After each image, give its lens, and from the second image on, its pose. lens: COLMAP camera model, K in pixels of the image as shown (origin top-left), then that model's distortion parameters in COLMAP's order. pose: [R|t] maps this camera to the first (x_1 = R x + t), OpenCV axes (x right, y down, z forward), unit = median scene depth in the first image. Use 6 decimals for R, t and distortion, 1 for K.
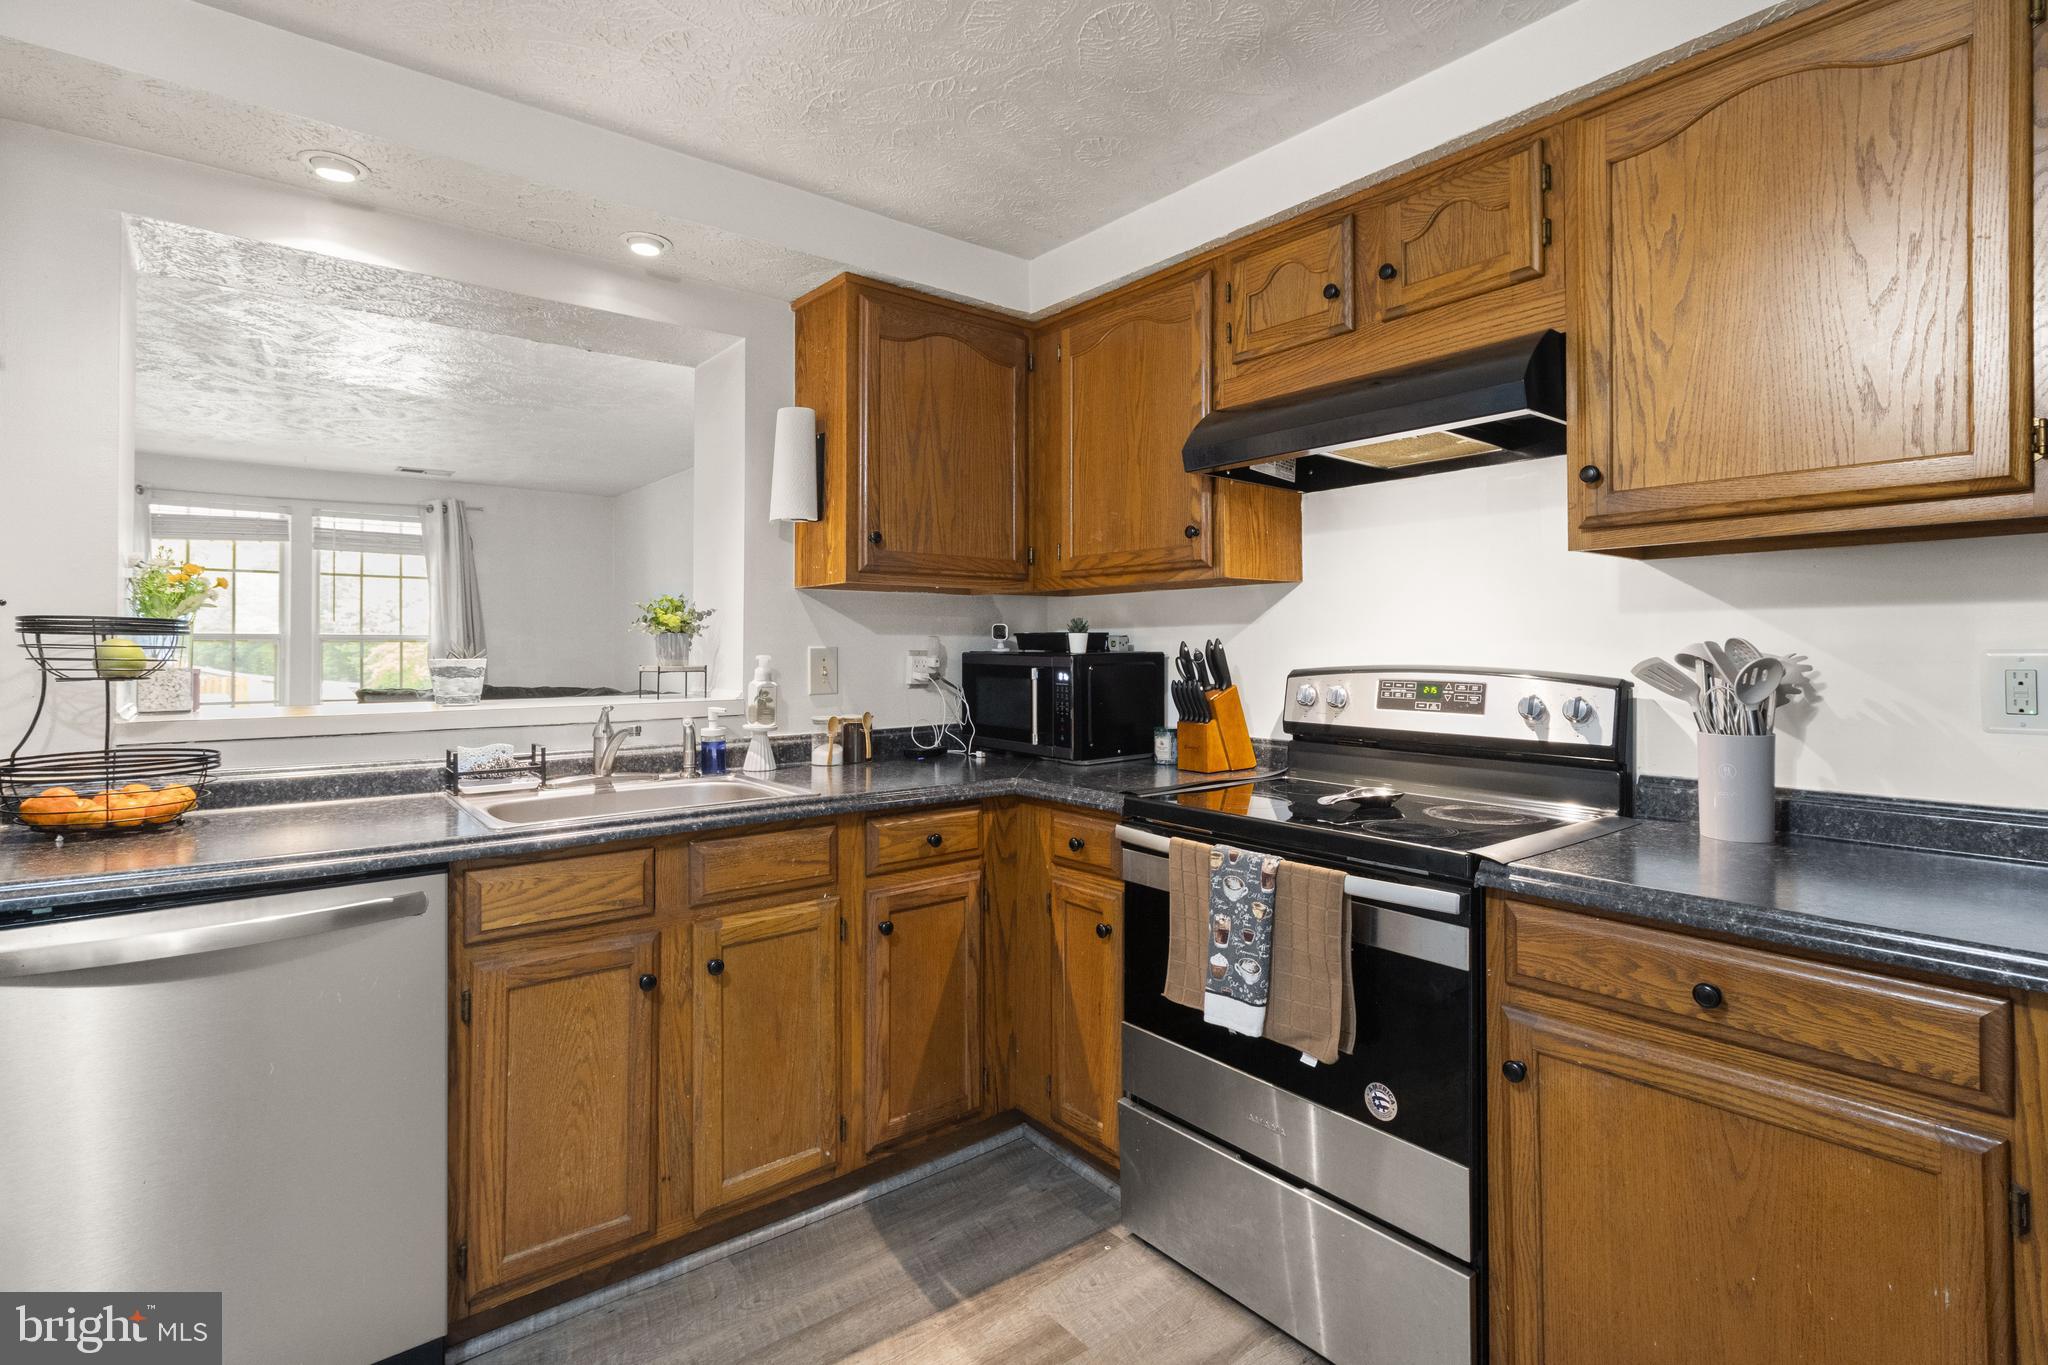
lens RADIAL K [[985.1, 0, 1031.4], [0, 985.1, 637.1], [0, 0, 1]] dist [0.006075, -0.000729]
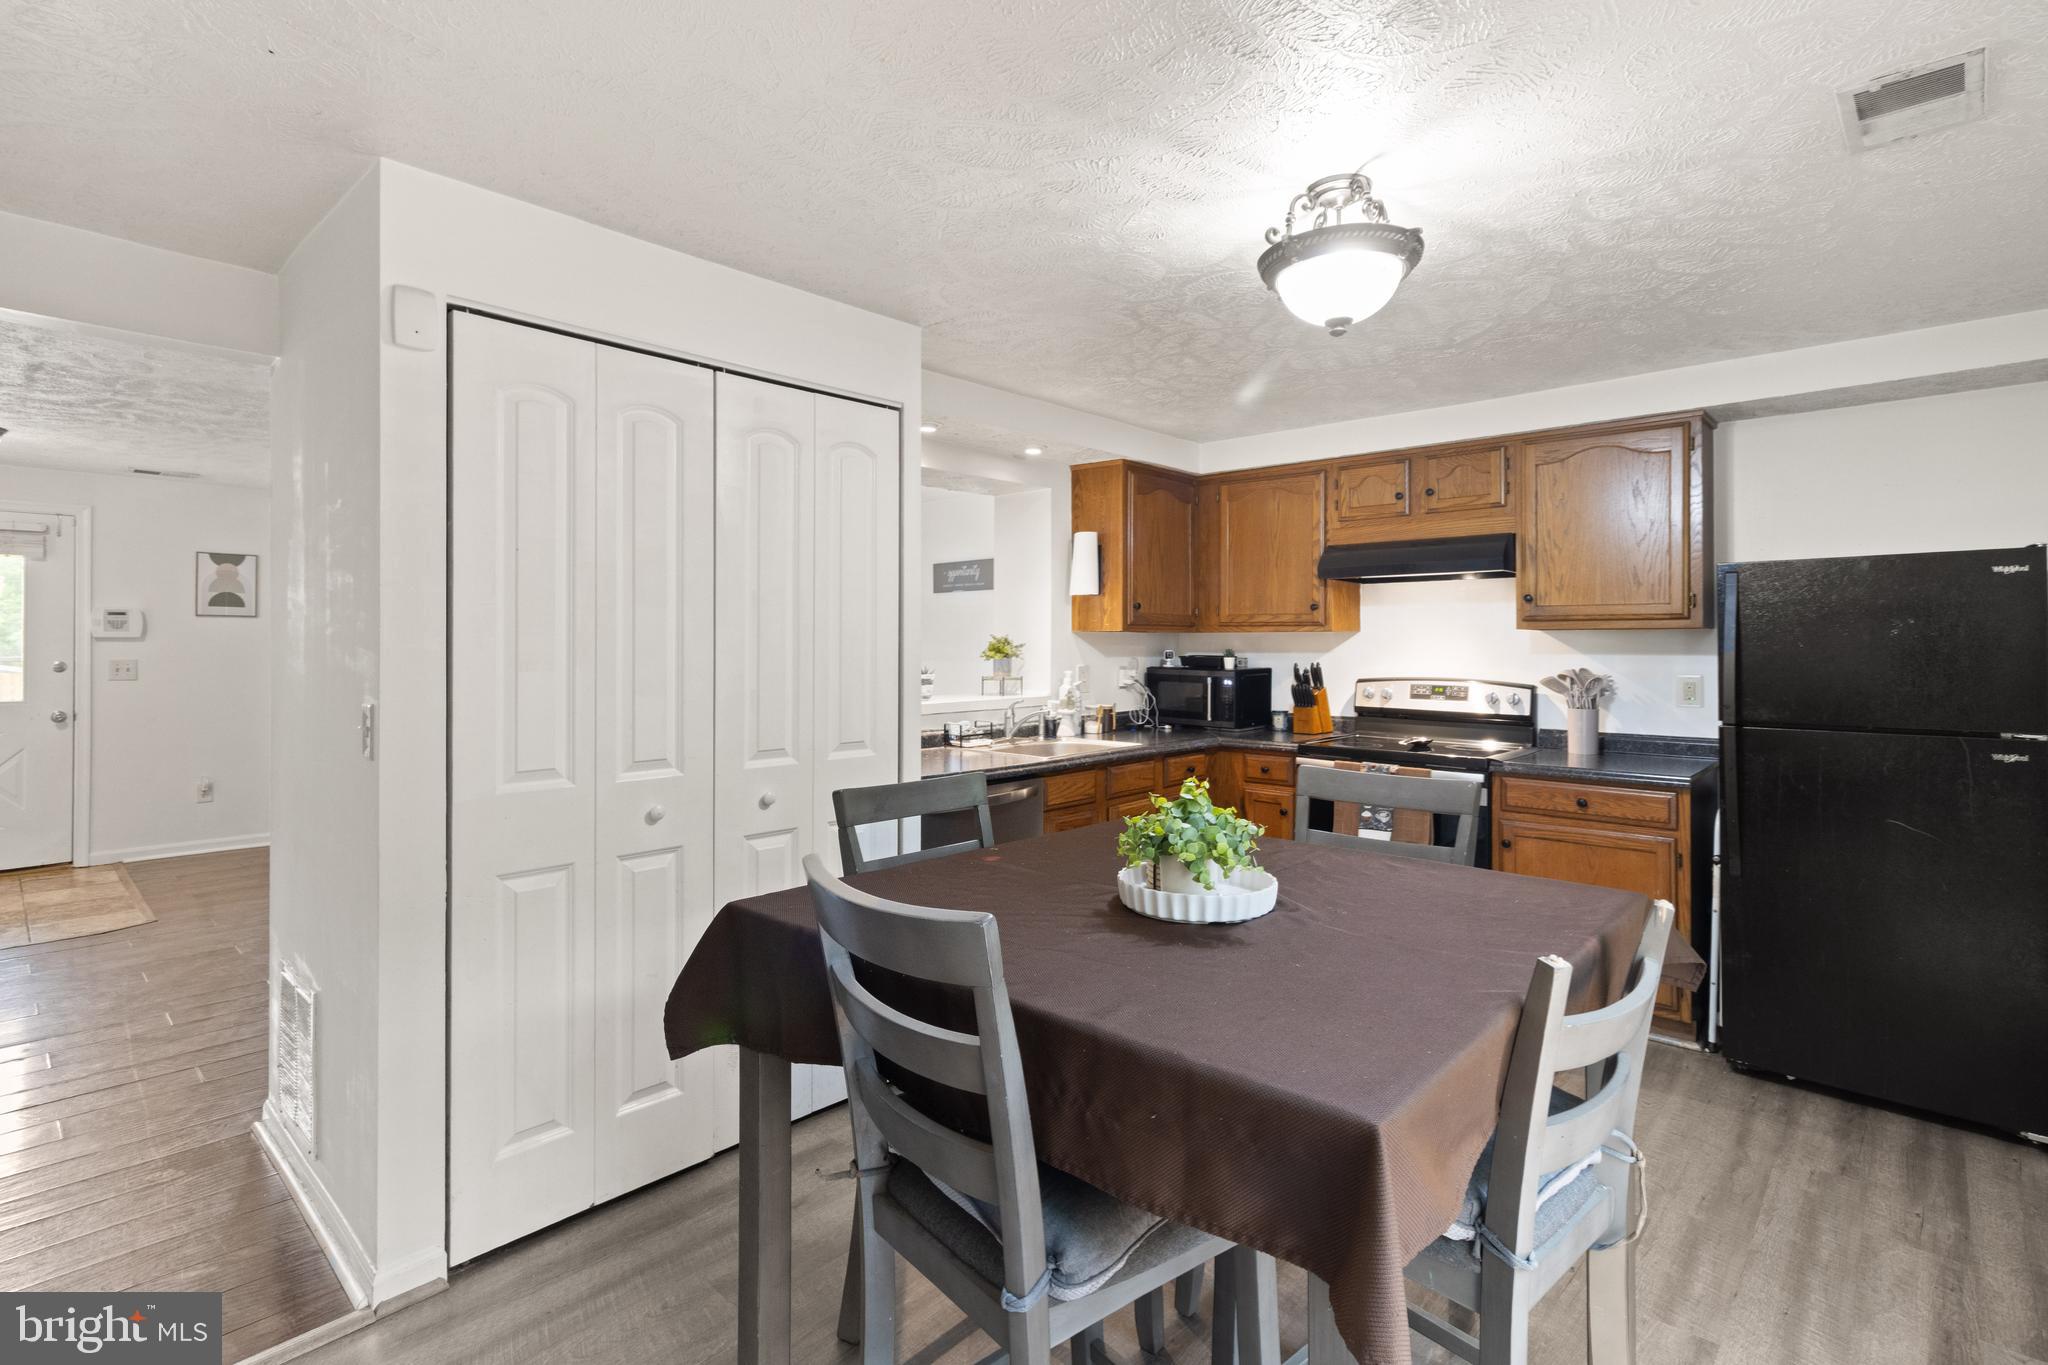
lens RADIAL K [[965.7, 0, 1018.7], [0, 965.7, 636.6], [0, 0, 1]] dist [0.012778, 0.000001]
pose [[0.990354, 0.002431, 0.138539, -0.725611], [-0.003271, 0.999978, 0.005834, -0.064114], [-0.138522, -0.006231, 0.990340, -0.848652]]
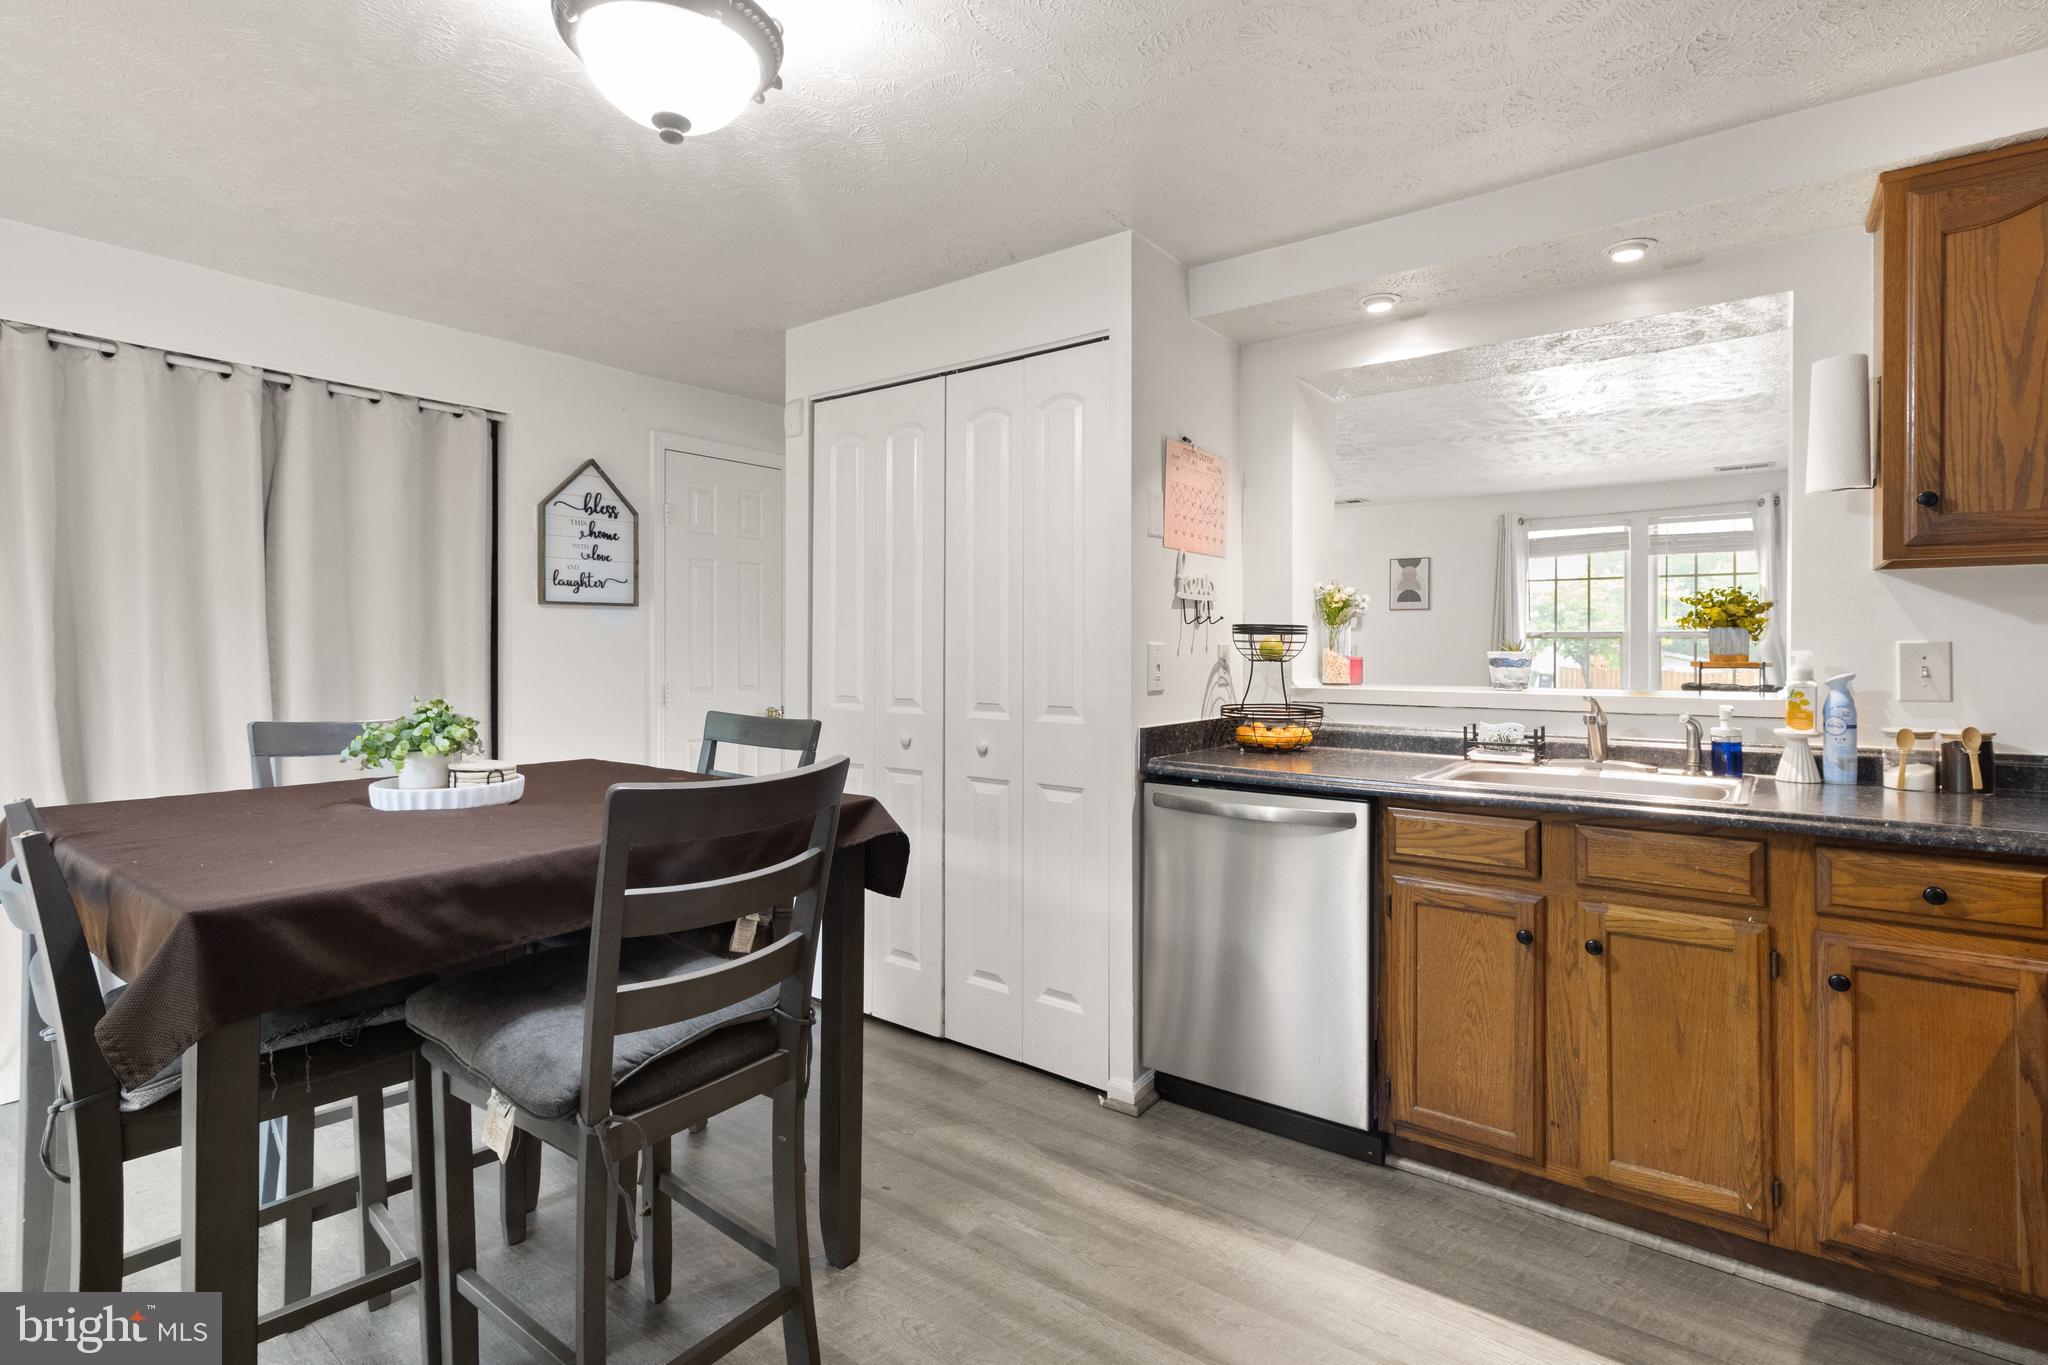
lens RADIAL K [[985.1, 0, 1031.4], [0, 985.1, 637.1], [0, 0, 1]] dist [0.006075, -0.000729]
pose [[0.253279, -0.006952, -0.967368, 0.485982], [0.009885, 0.999941, -0.004598, 0.004255], [0.967343, -0.008398, 0.253332, 0.142432]]
